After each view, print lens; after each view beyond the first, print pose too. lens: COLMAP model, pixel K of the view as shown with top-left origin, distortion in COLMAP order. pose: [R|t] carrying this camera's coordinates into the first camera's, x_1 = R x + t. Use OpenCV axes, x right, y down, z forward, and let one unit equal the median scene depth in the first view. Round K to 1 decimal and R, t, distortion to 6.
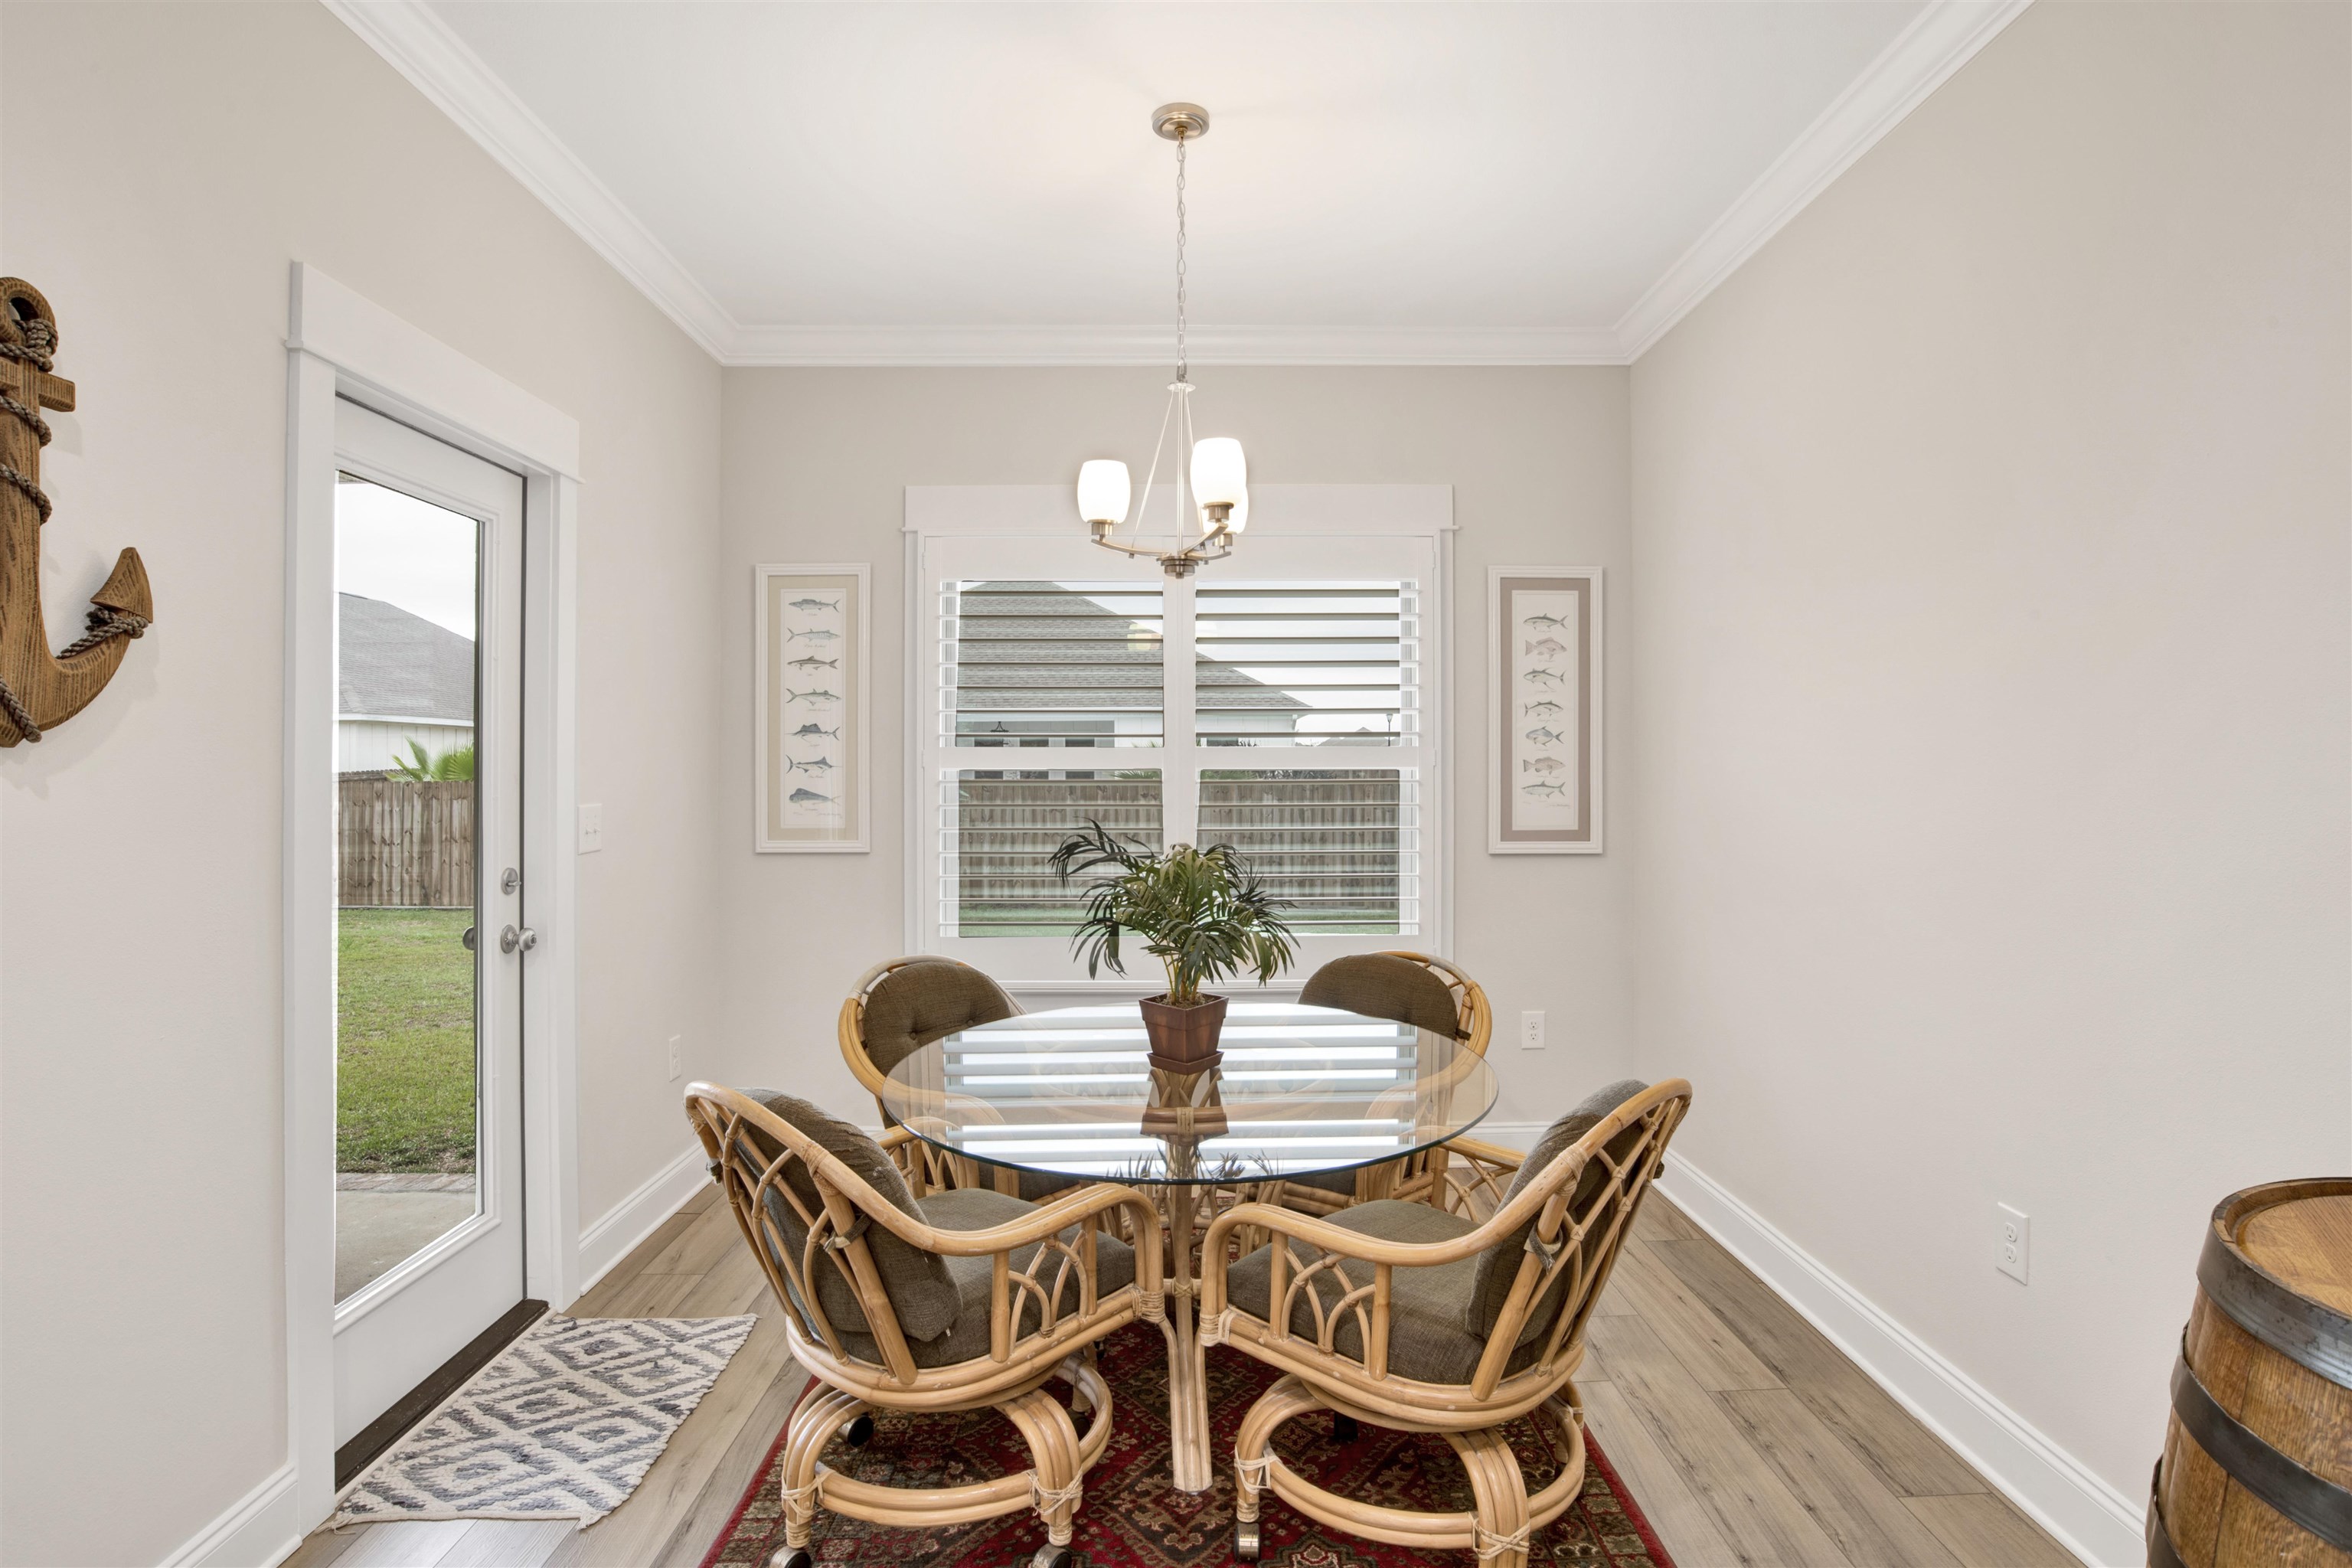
lens RADIAL K [[1222.4, 0, 1175.8], [0, 1222.4, 767.2], [0, 0, 1]] dist [-0.022656, 0.002675]
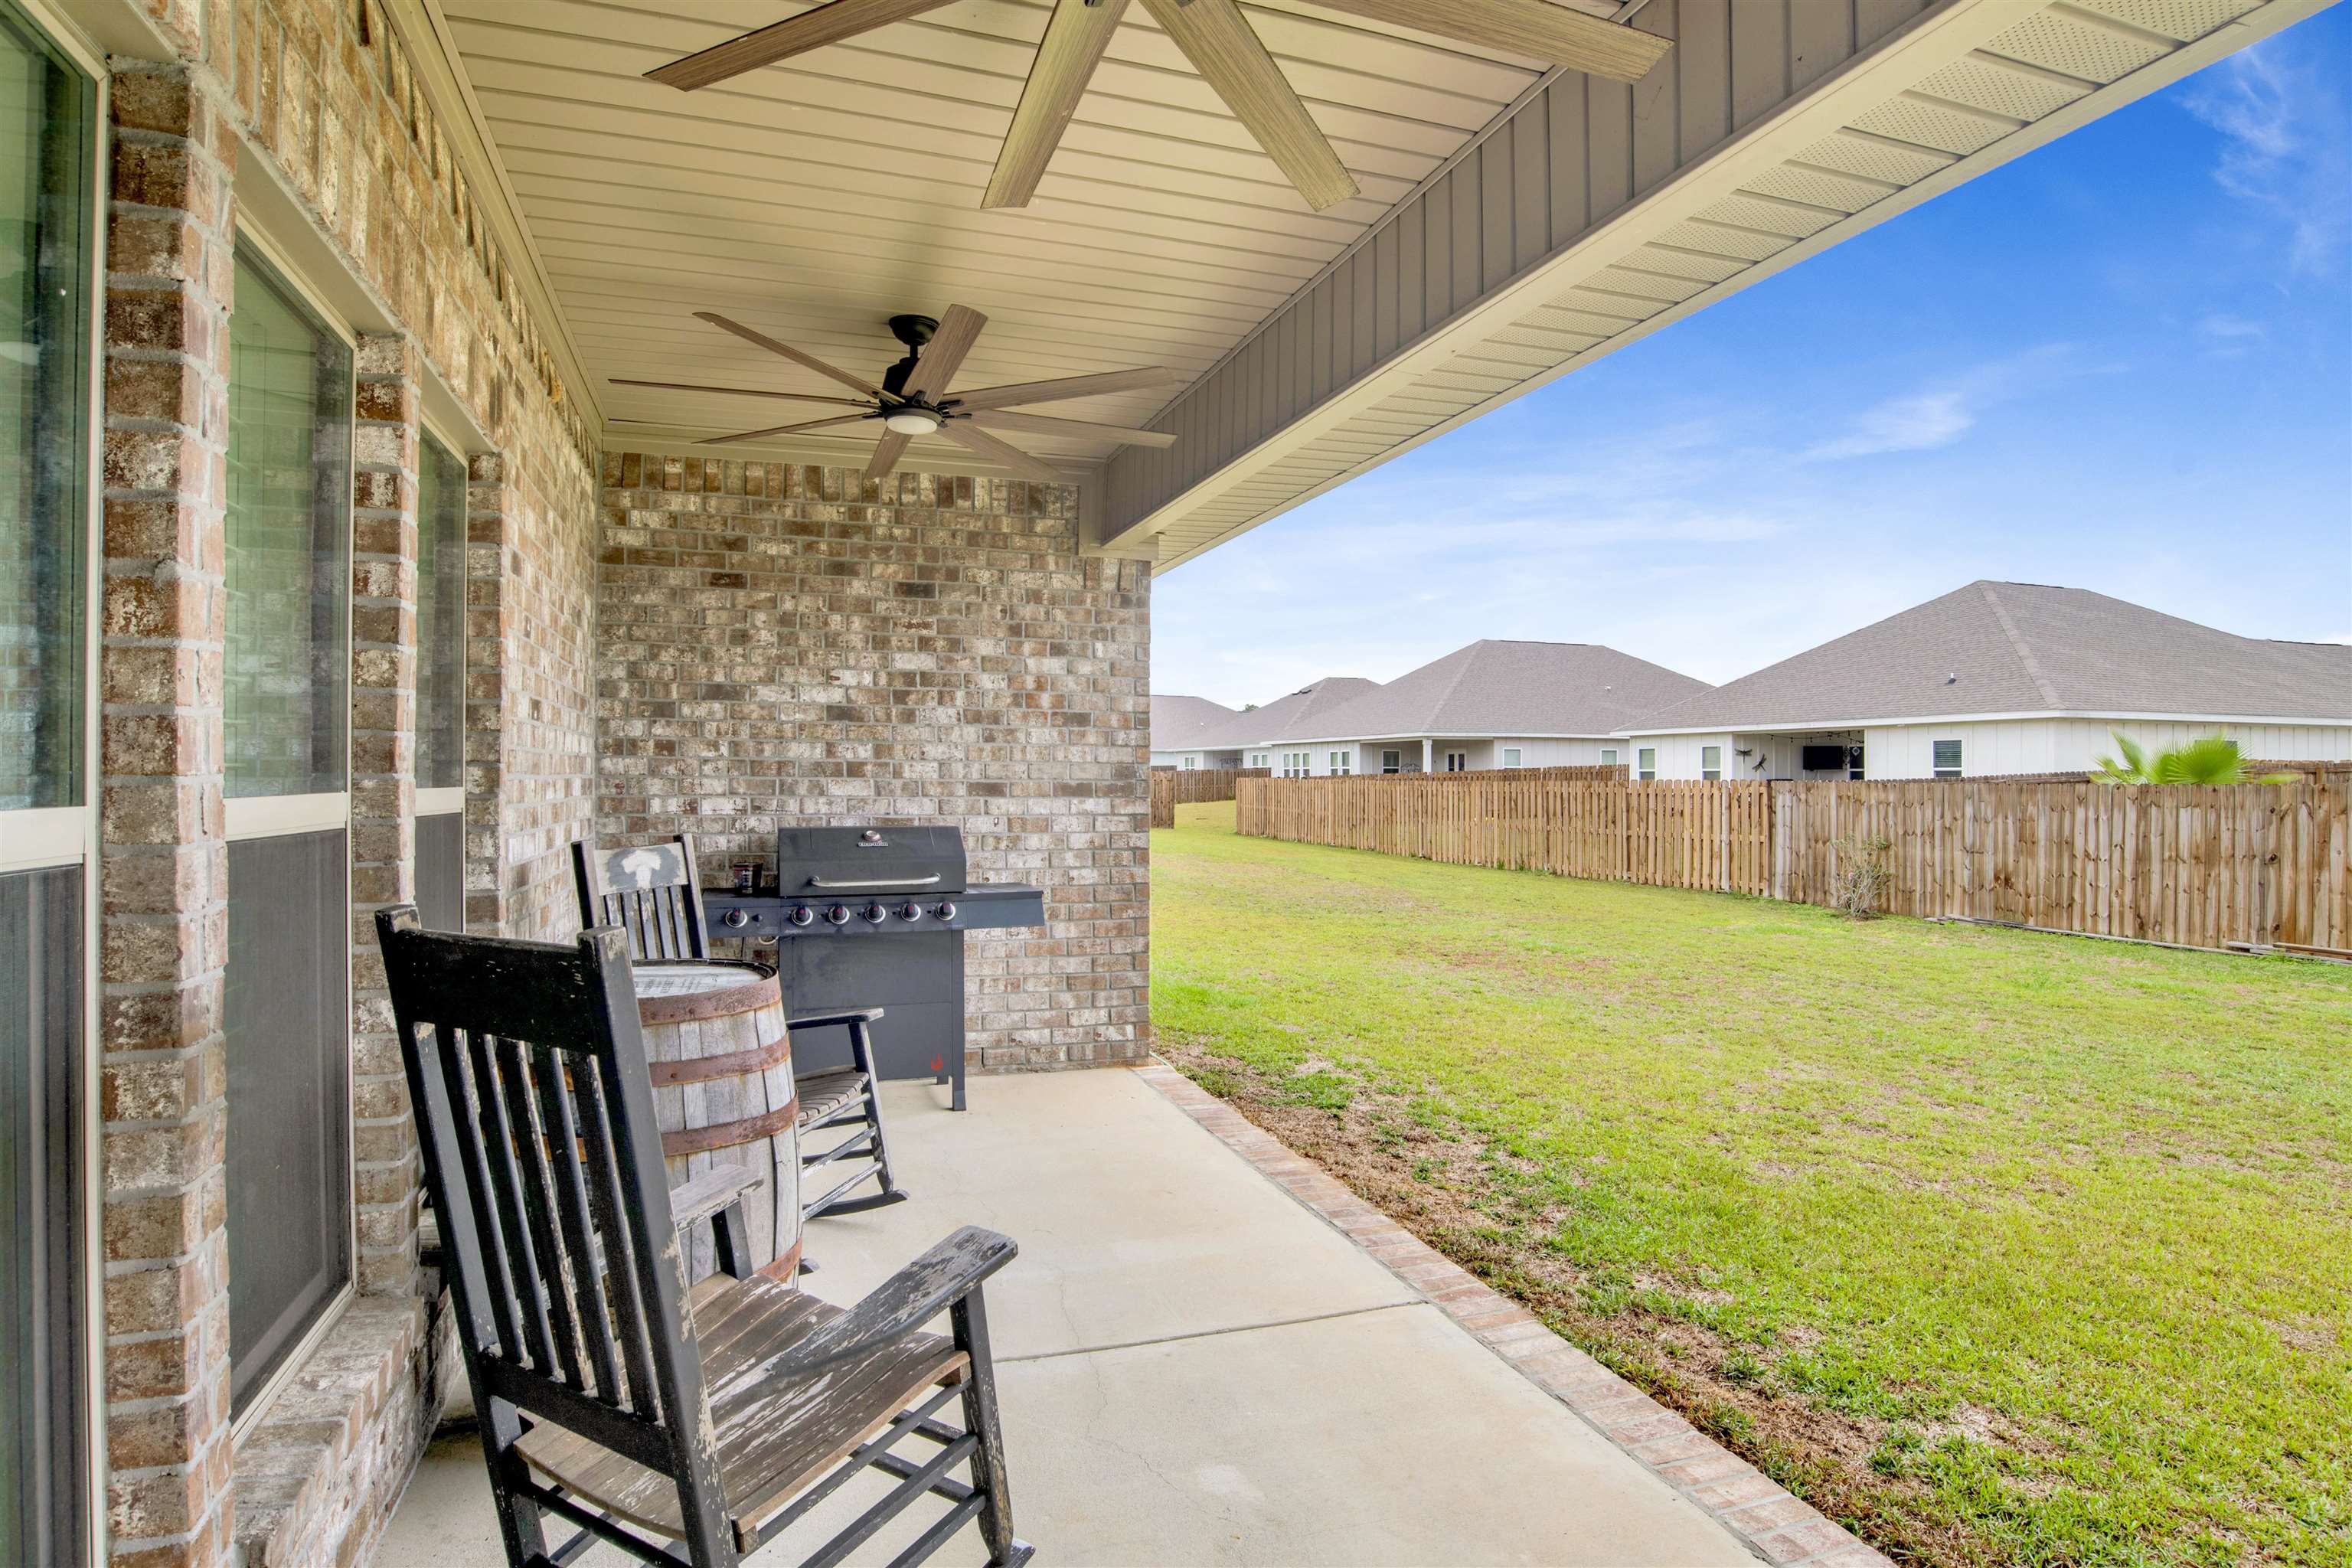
lens RADIAL K [[1222.4, 0, 1178.3], [0, 1222.4, 772.2], [0, 0, 1]] dist [-0.022656, 0.002675]
pose [[0.341041, 0.001473, -0.940047, -0.085841], [-0.000313, 0.999999, 0.001454, 0.002910], [0.940048, -0.000201, 0.341041, 0.127954]]
